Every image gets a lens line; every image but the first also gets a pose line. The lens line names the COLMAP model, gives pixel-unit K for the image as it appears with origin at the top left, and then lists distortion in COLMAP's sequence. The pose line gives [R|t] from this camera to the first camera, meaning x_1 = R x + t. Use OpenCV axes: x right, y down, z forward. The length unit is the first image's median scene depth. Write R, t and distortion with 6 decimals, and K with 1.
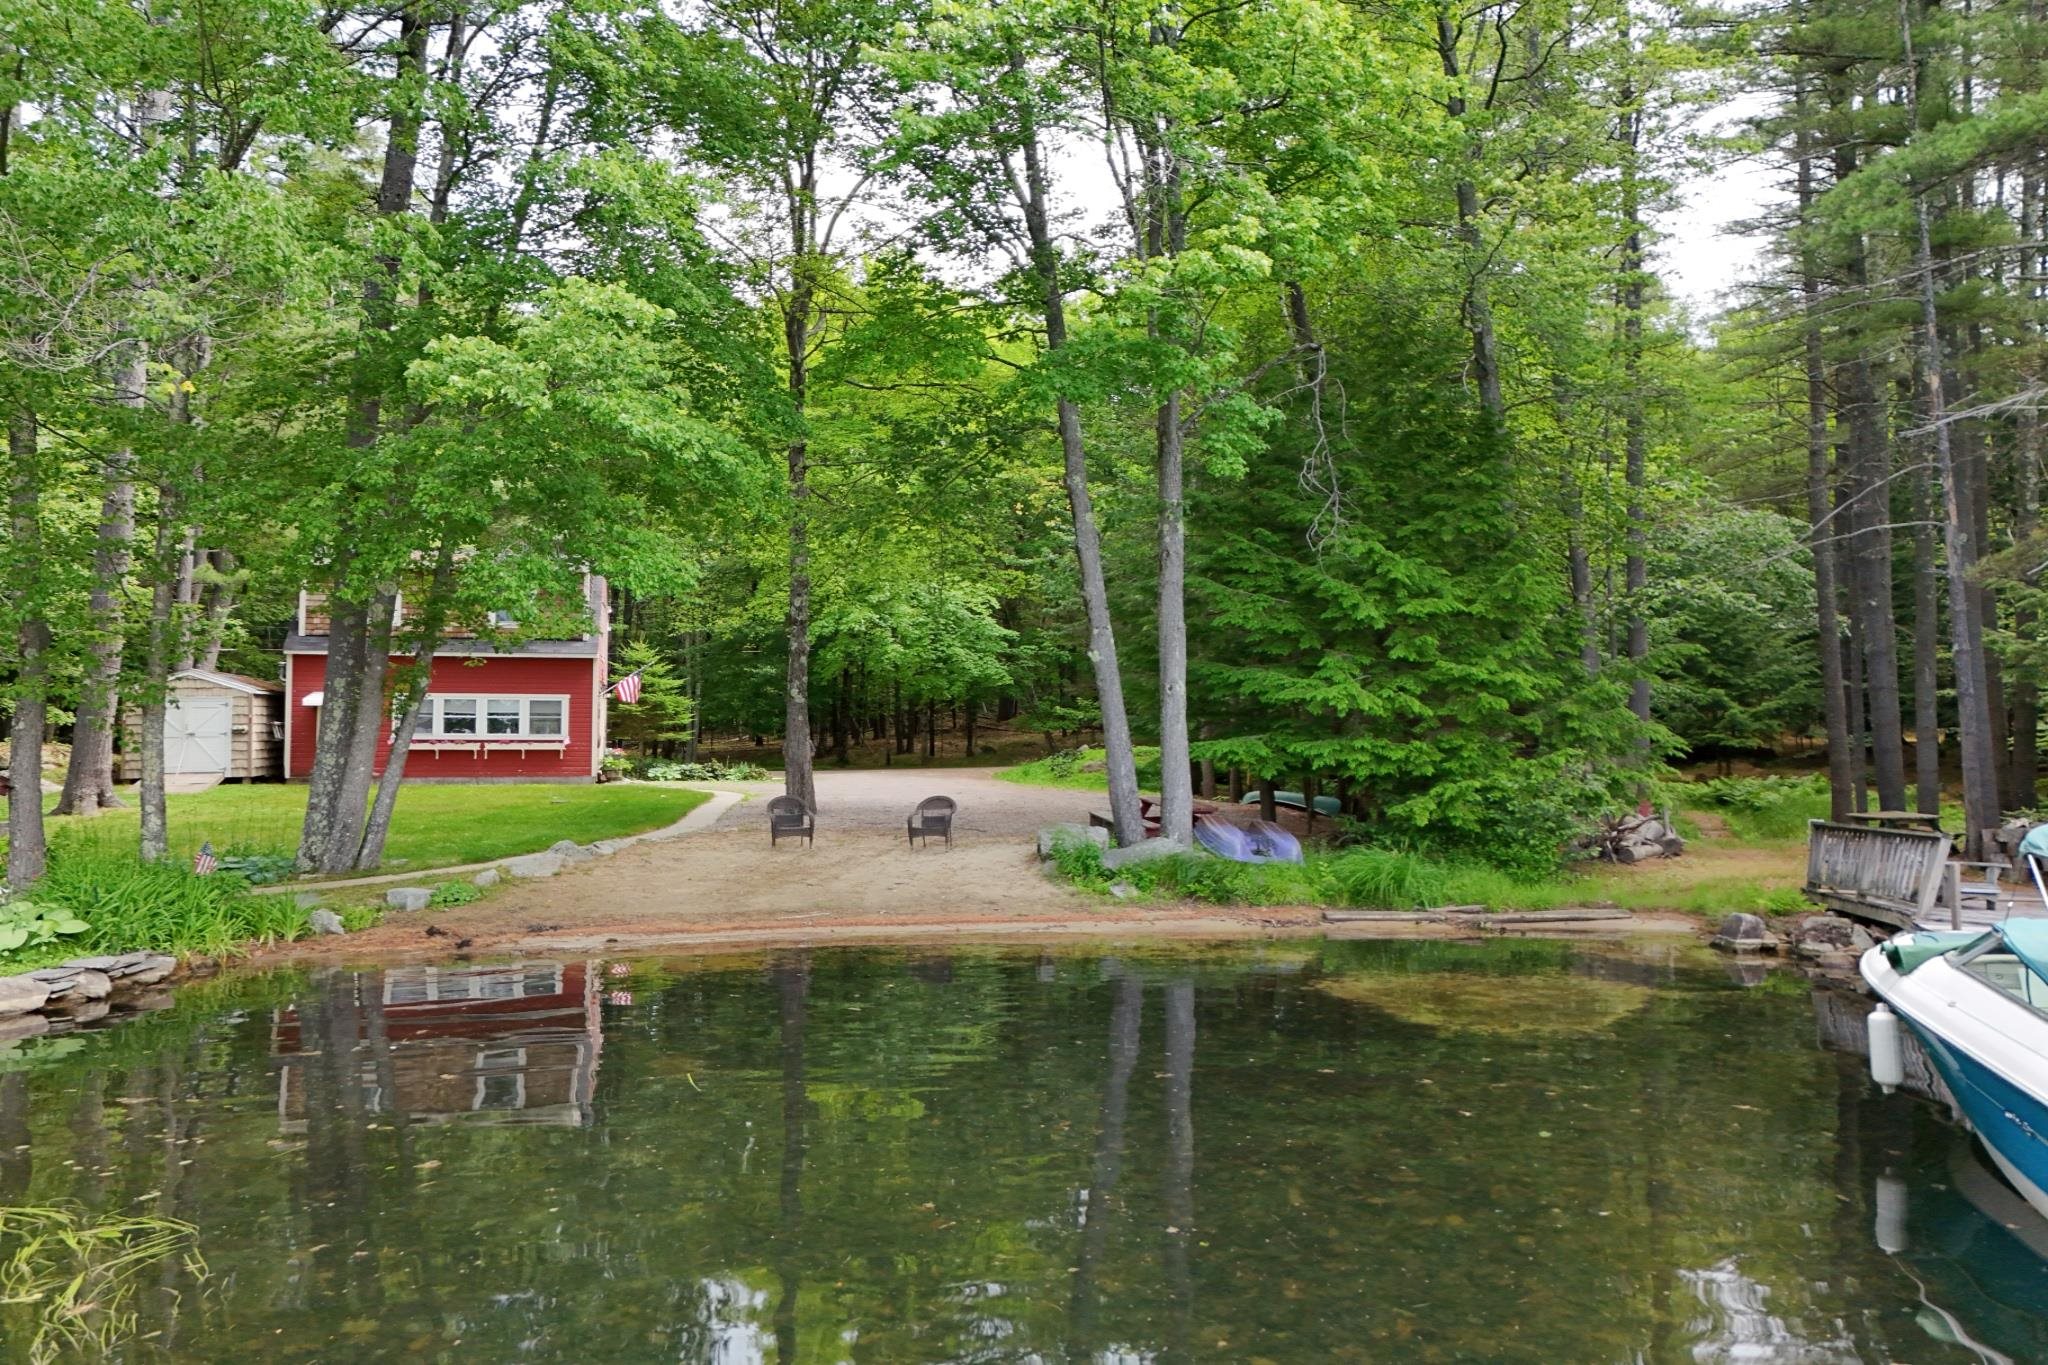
lens RADIAL K [[1497.4, 0, 1034.4], [0, 1497.4, 697.2], [0, 0, 1]] dist [0.063648, -0.058192]
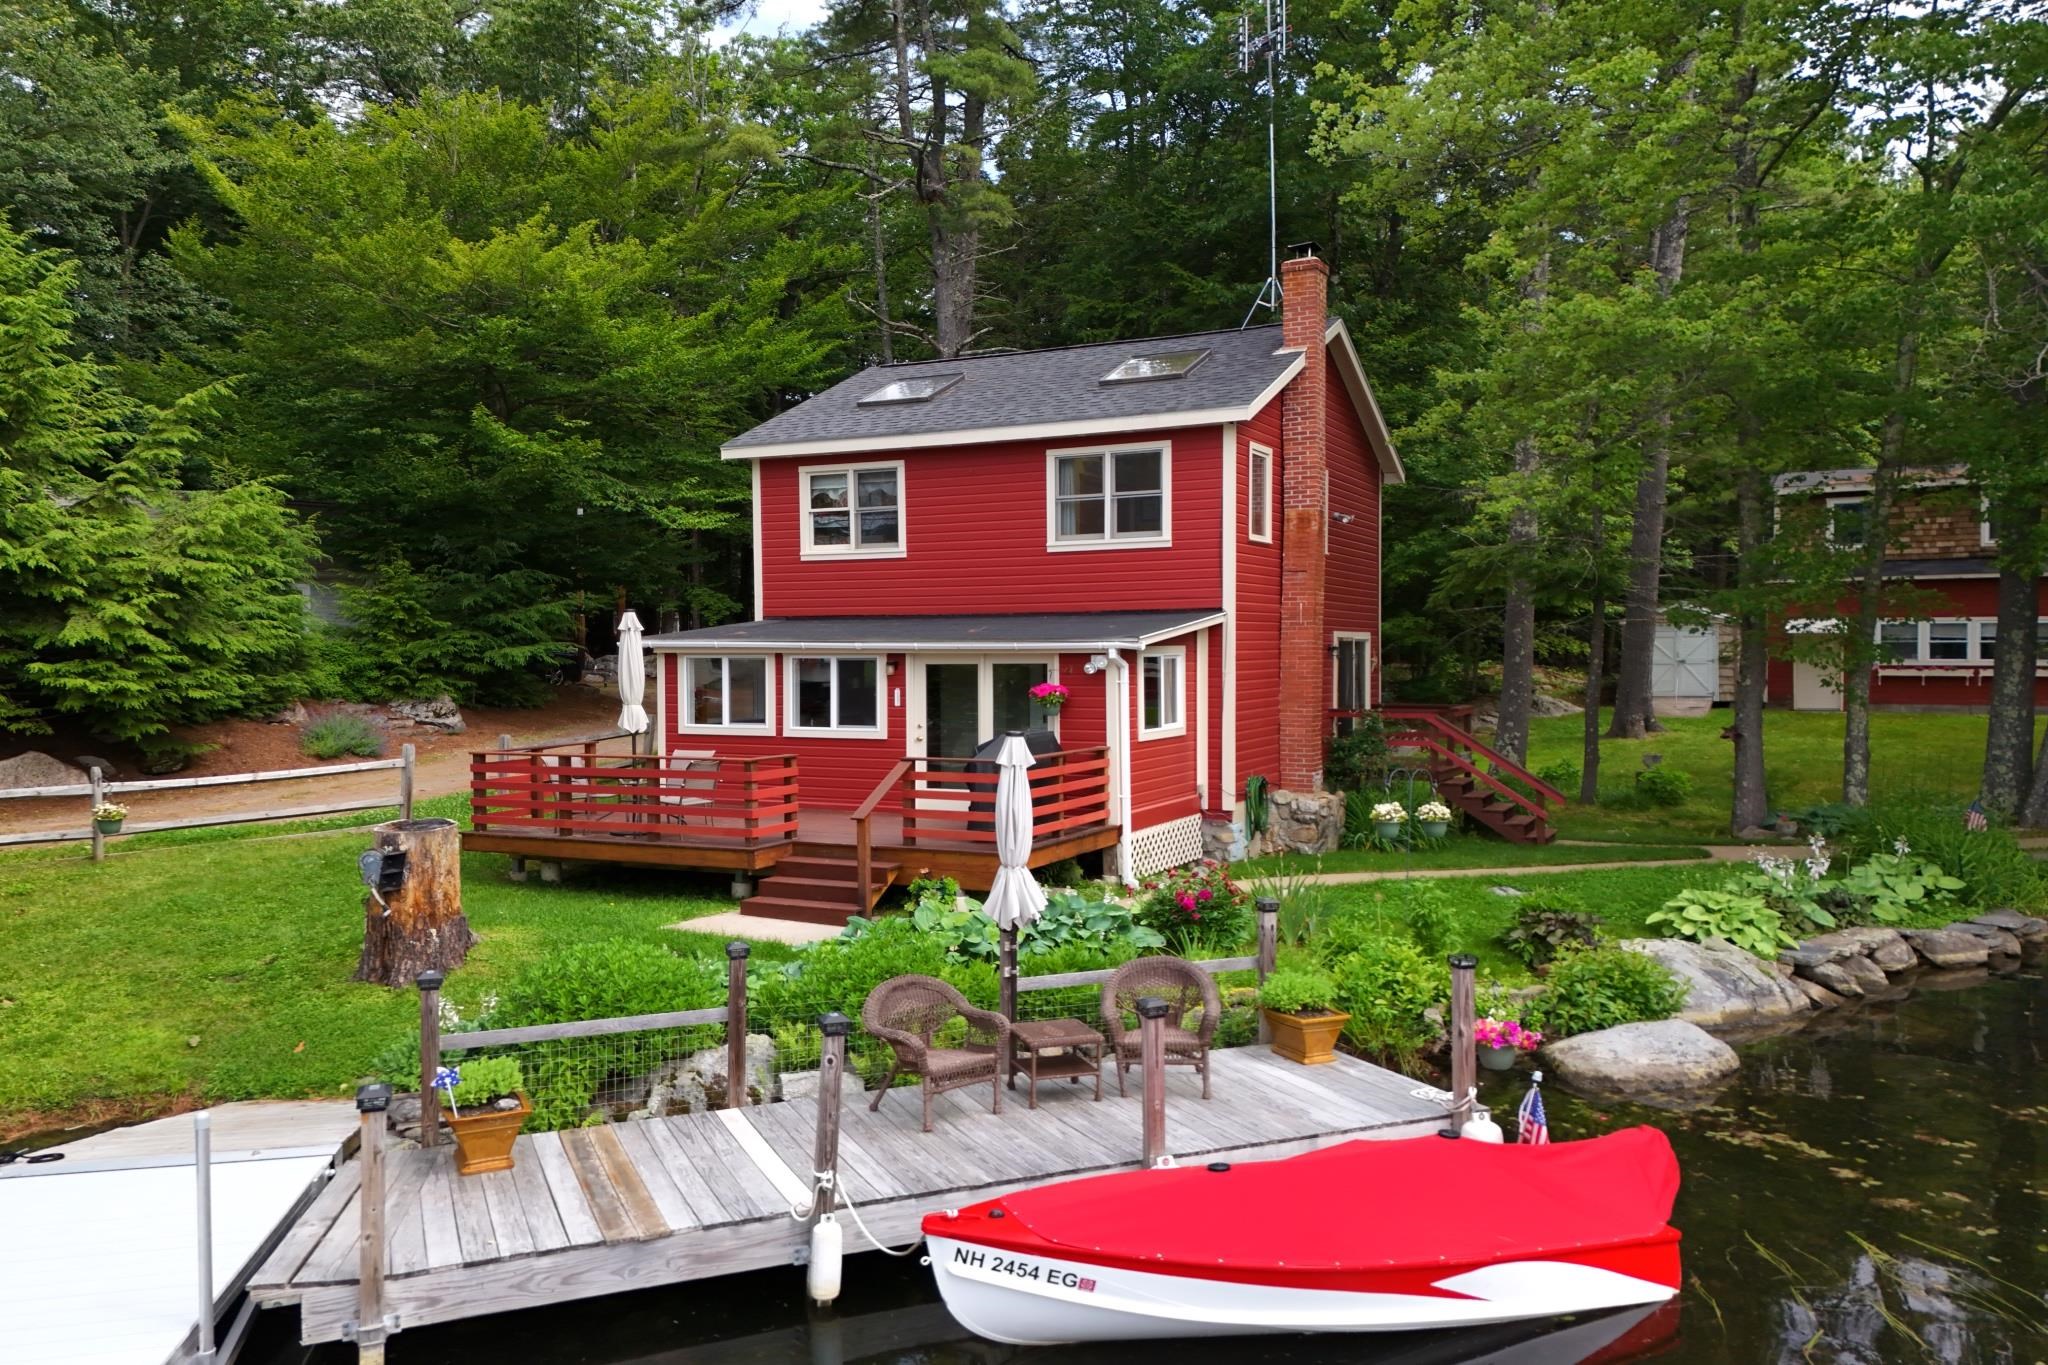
lens RADIAL K [[1508.7, 0, 1028.6], [0, 1508.7, 652.0], [0, 0, 1]] dist [0.058843, -0.058195]
pose [[0.726764, -0.003229, -0.686880, -0.249992], [0.032192, 0.999050, 0.029366, -0.049424], [0.686133, -0.043454, 0.726177, -0.179417]]
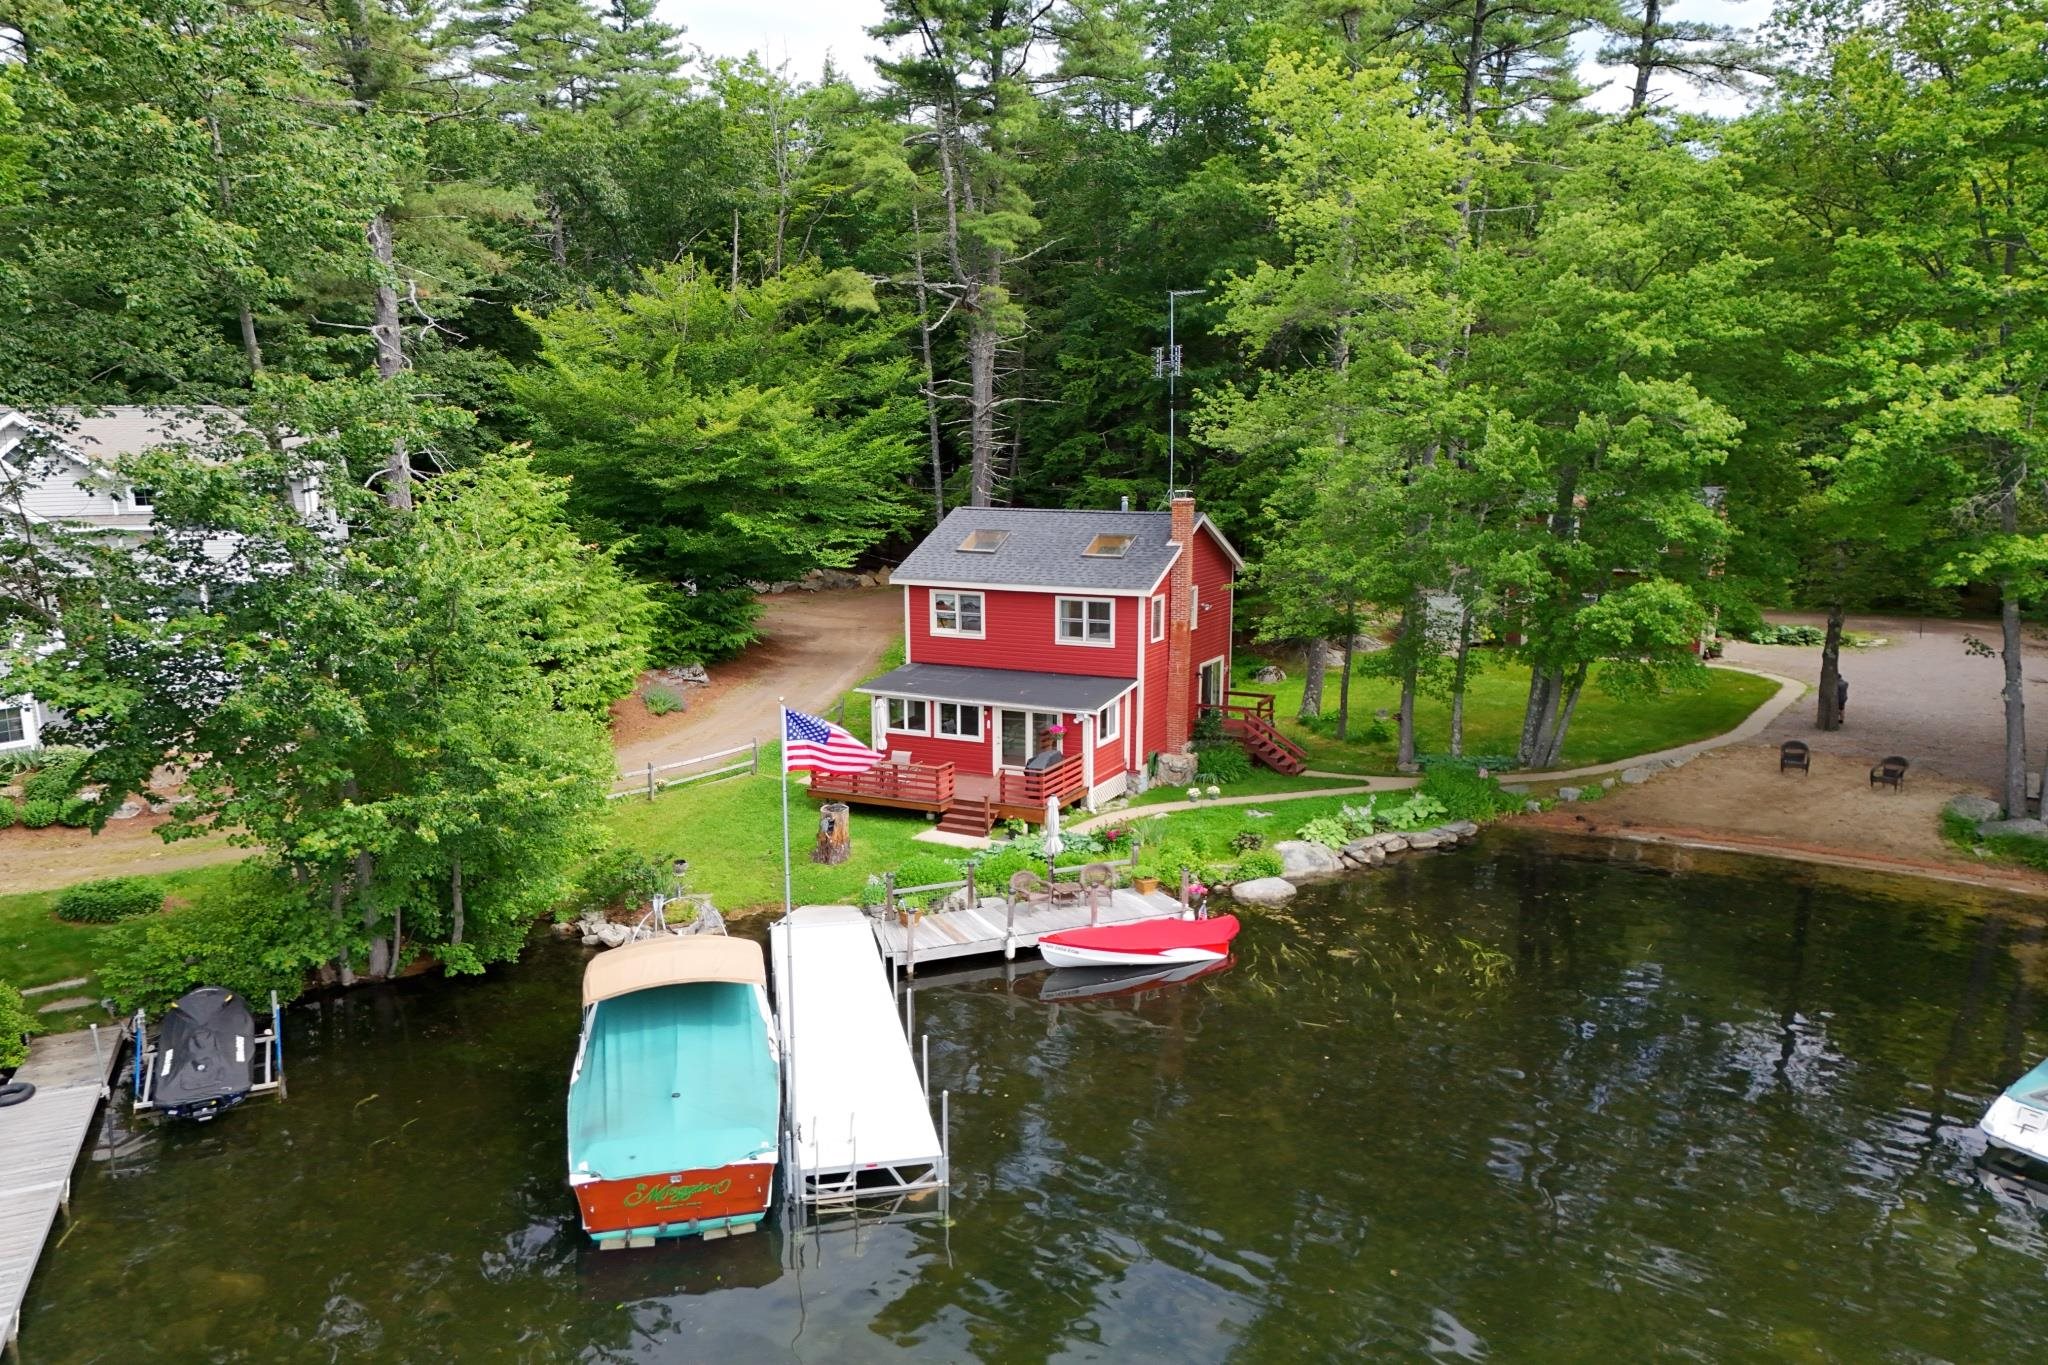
lens RADIAL K [[1497.4, 0, 1034.4], [0, 1497.4, 697.2], [0, 0, 1]] dist [0.063648, -0.058192]
pose [[0.738932, 0.118186, -0.663334, 0.372695], [0.026208, 0.978709, 0.203571, -0.403694], [0.673270, -0.167810, 0.720102, -0.895746]]
